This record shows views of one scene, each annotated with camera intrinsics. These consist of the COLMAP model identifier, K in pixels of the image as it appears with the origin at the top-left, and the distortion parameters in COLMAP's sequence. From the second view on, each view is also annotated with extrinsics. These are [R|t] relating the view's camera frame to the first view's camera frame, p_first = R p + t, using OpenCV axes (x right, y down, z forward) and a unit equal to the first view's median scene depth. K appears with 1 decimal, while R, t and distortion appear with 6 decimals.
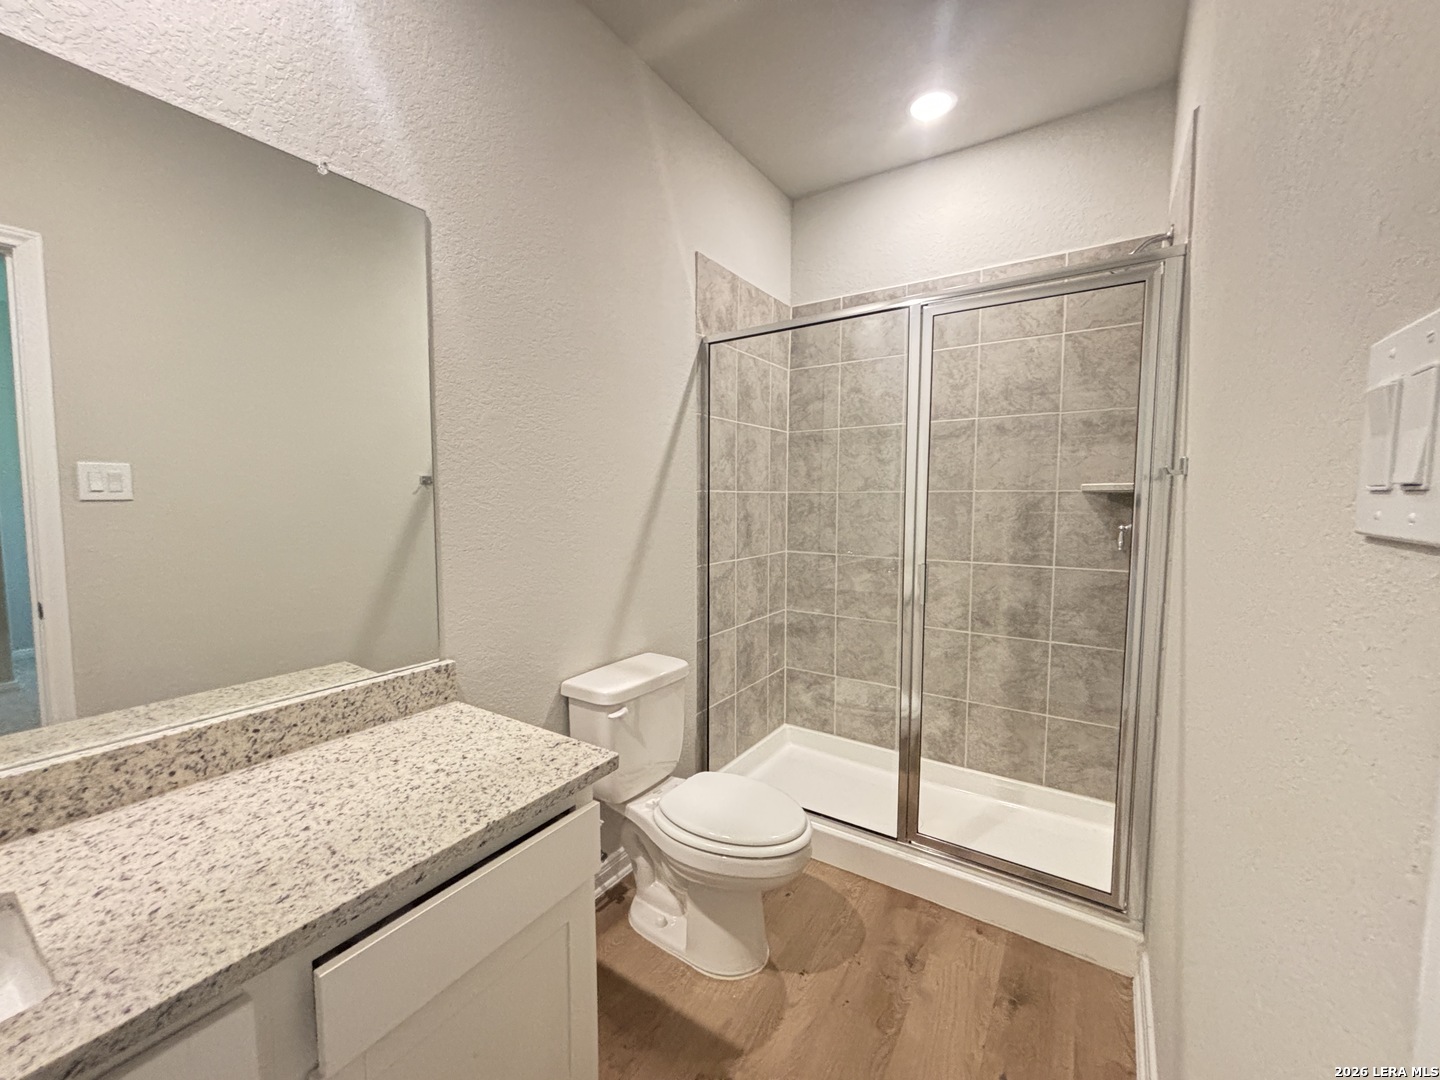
lens RADIAL K [[575.5, 0, 723.3], [0, 575.5, 540.1], [0, 0, 1]] dist [0.000000, -0.000579]
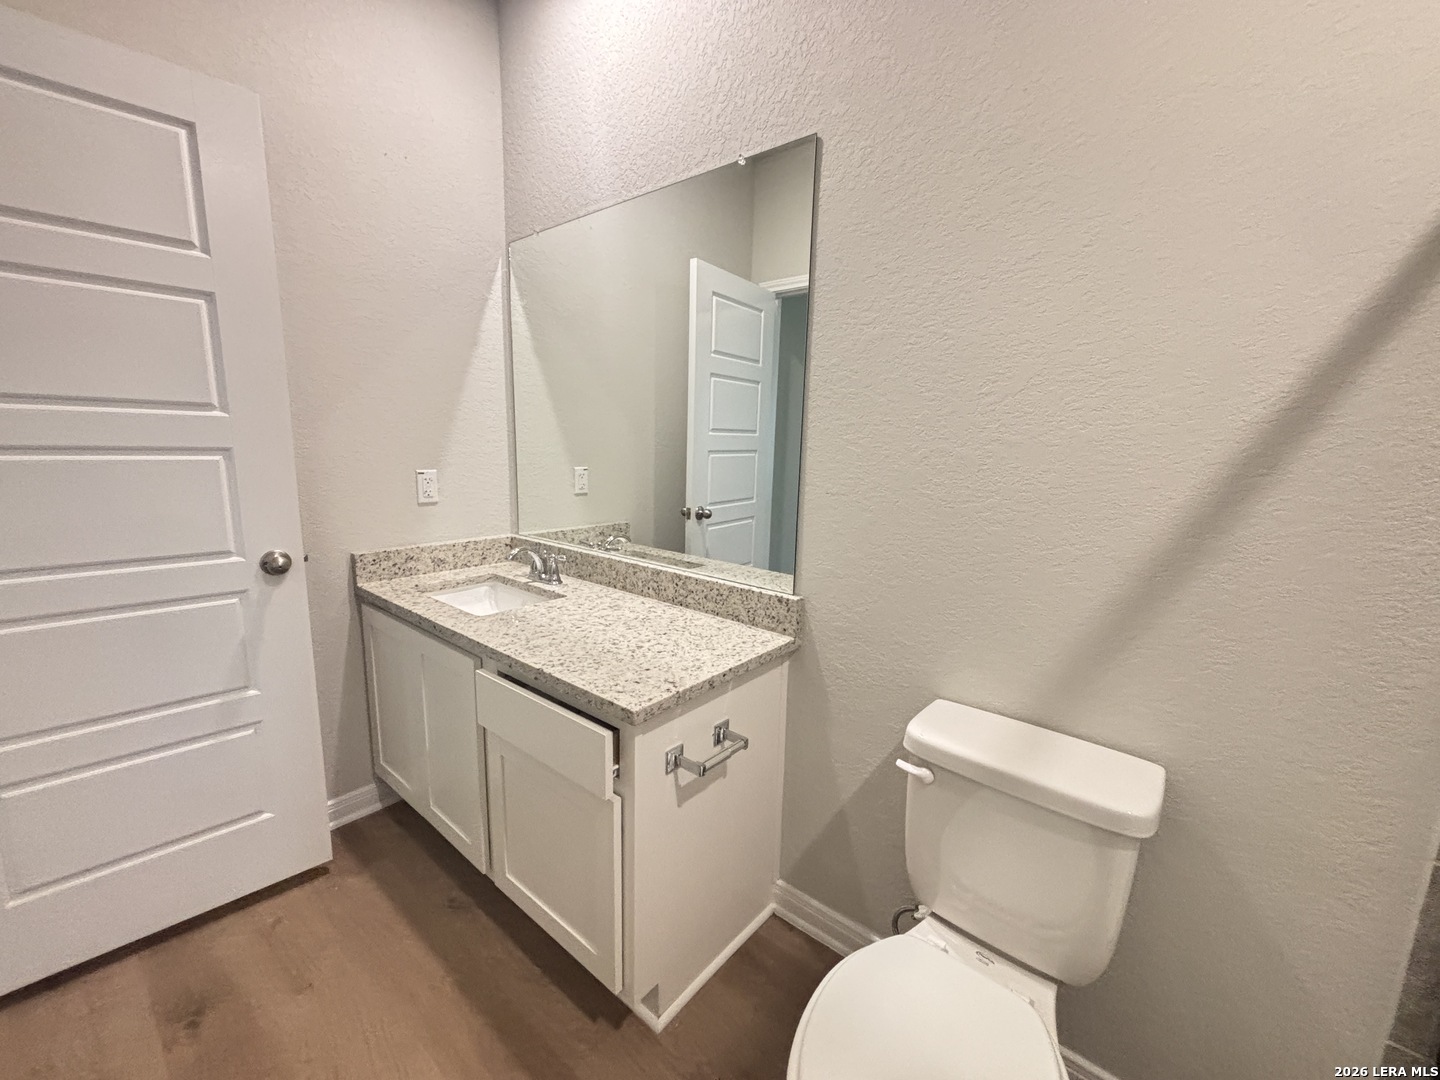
lens RADIAL K [[575.5, 0, 723.3], [0, 575.5, 540.1], [0, 0, 1]] dist [0.000000, -0.000579]
pose [[-0.093165, 0.161797, -0.982416, 0.694516], [-0.111883, 0.978757, 0.171805, -0.066836], [0.989345, 0.125921, -0.073084, 1.249933]]
